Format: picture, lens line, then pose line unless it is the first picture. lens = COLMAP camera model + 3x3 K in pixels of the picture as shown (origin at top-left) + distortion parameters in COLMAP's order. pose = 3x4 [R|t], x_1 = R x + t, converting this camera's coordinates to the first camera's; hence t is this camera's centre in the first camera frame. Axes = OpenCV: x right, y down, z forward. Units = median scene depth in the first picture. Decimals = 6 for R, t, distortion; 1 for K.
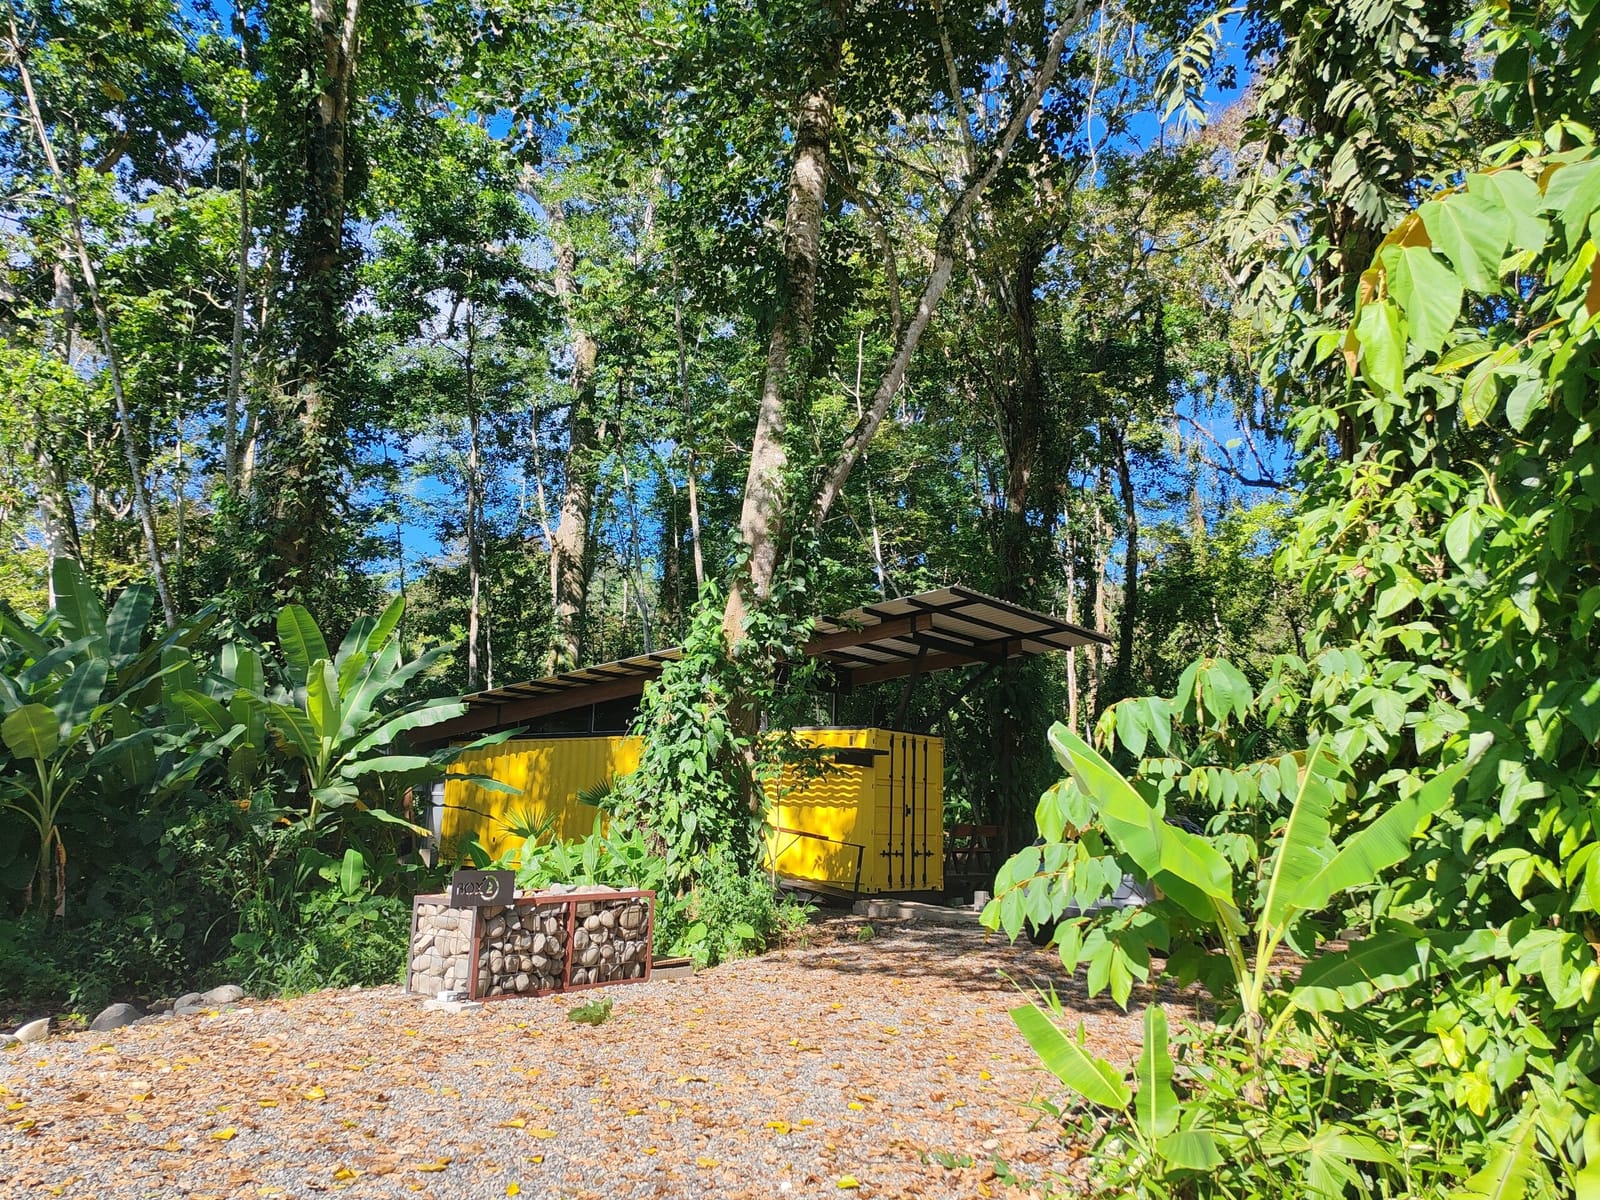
lens RADIAL K [[1204.4, 0, 800.0], [0, 1204.4, 600.0], [0, 0, 1]] dist [0.077587, -0.097865]
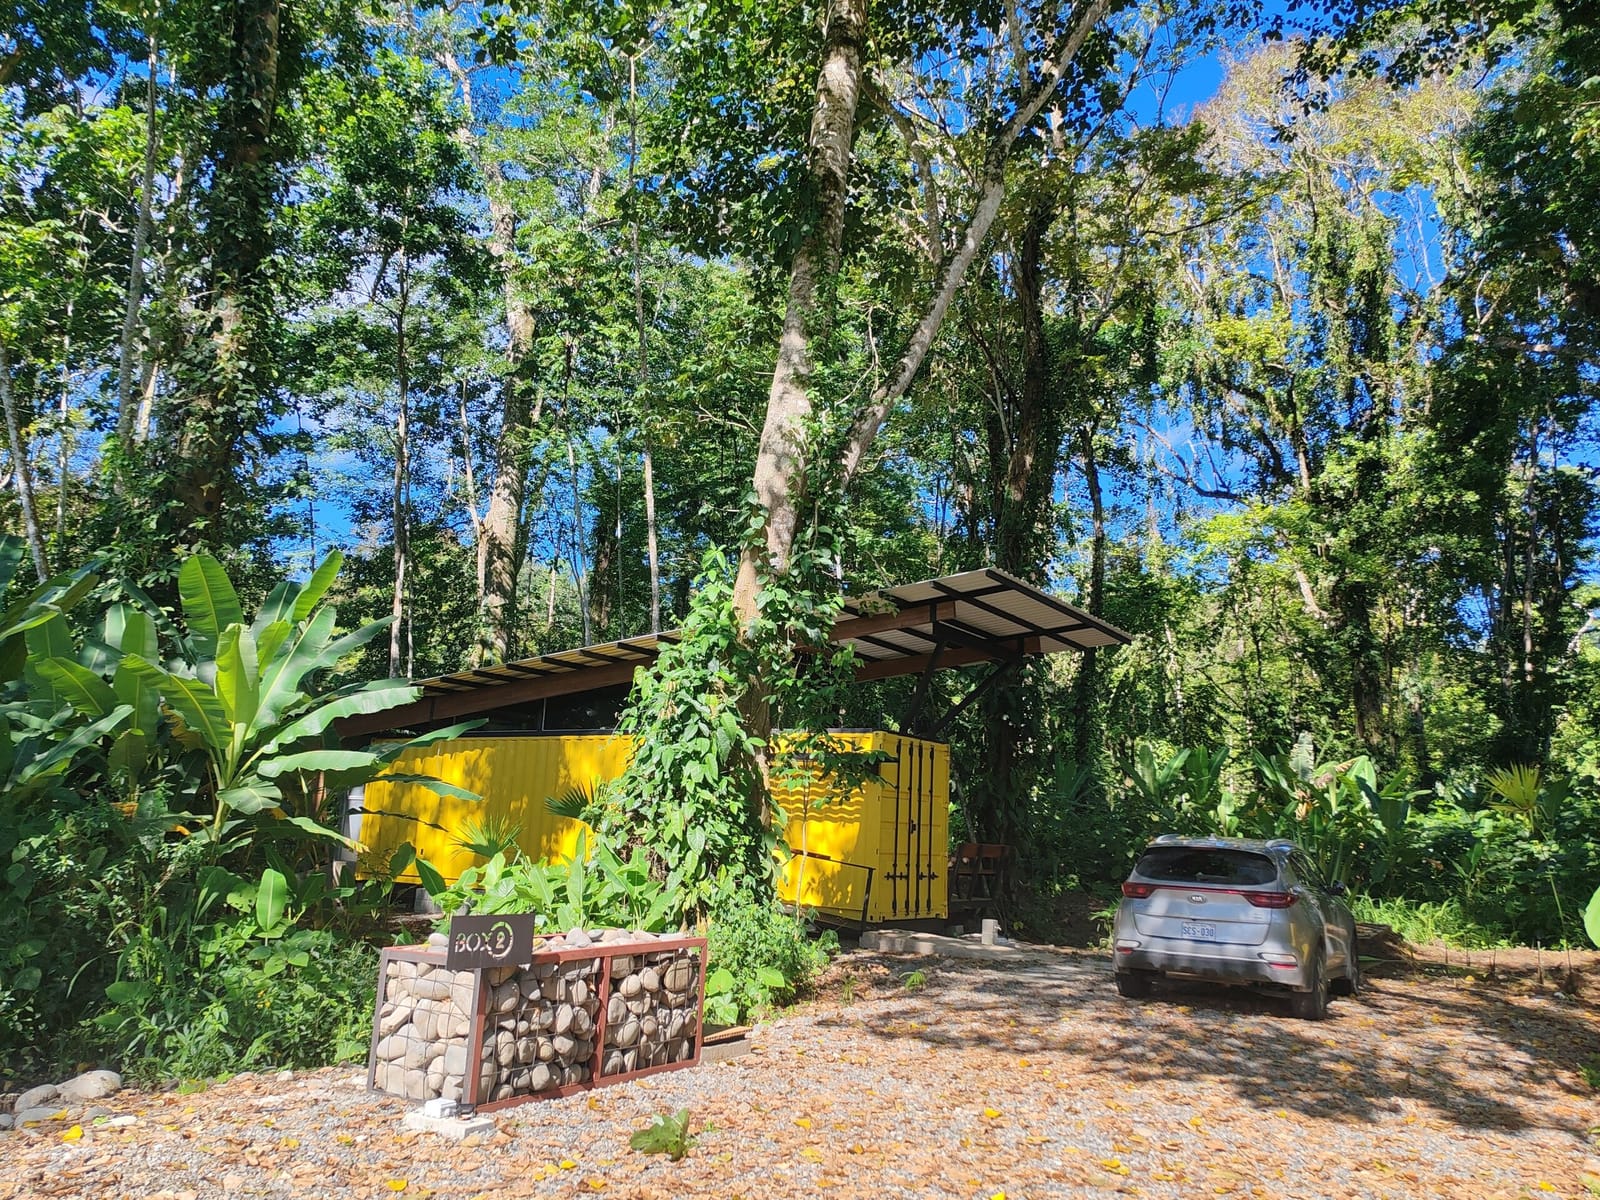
lens RADIAL K [[1204.4, 0, 800.0], [0, 1204.4, 600.0], [0, 0, 1]] dist [0.077587, -0.097865]
pose [[0.996954, 0.029912, 0.072025, -0.077246], [-0.029314, 0.999527, -0.009348, 0.025919], [-0.072270, 0.007208, 0.997359, 0.166028]]
